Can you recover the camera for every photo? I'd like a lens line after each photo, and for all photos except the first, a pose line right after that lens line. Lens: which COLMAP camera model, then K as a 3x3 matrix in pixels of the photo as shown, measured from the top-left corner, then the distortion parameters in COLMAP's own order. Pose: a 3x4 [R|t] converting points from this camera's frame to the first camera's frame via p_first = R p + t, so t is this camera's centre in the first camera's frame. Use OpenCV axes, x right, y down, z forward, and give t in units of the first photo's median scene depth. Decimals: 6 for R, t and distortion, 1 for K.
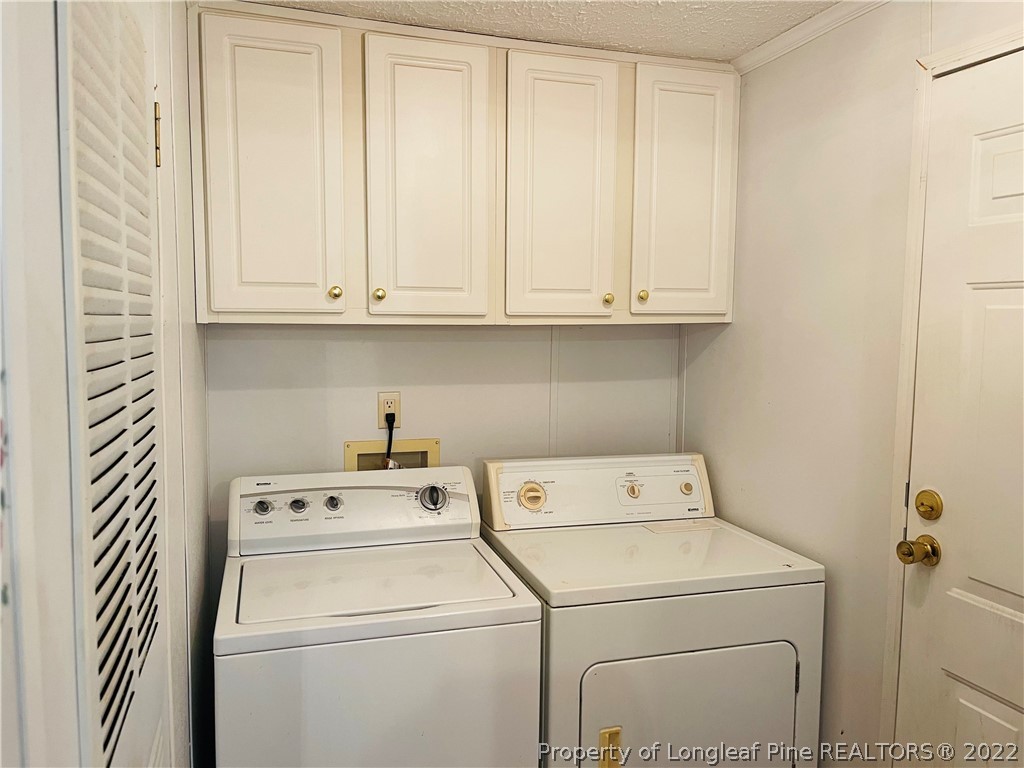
lens RADIAL K [[766.1, 0, 509.4], [0, 766.1, 385.0], [0, 0, 1]] dist [0.013133, -0.047864]
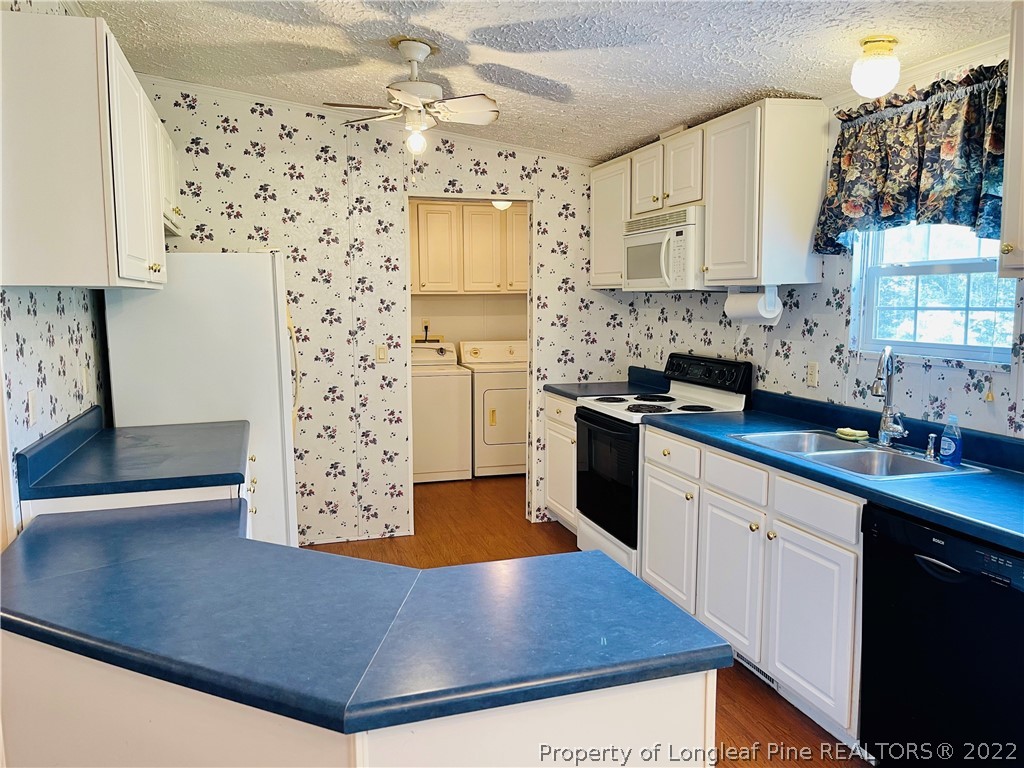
lens RADIAL K [[766.1, 0, 513.4], [0, 766.1, 383.6], [0, 0, 1]] dist [0.013133, -0.047864]
pose [[0.999898, -0.008763, -0.011283, 0.215422], [0.009096, 0.999515, 0.029774, 0.183572], [0.011016, -0.029874, 0.999493, -2.004260]]
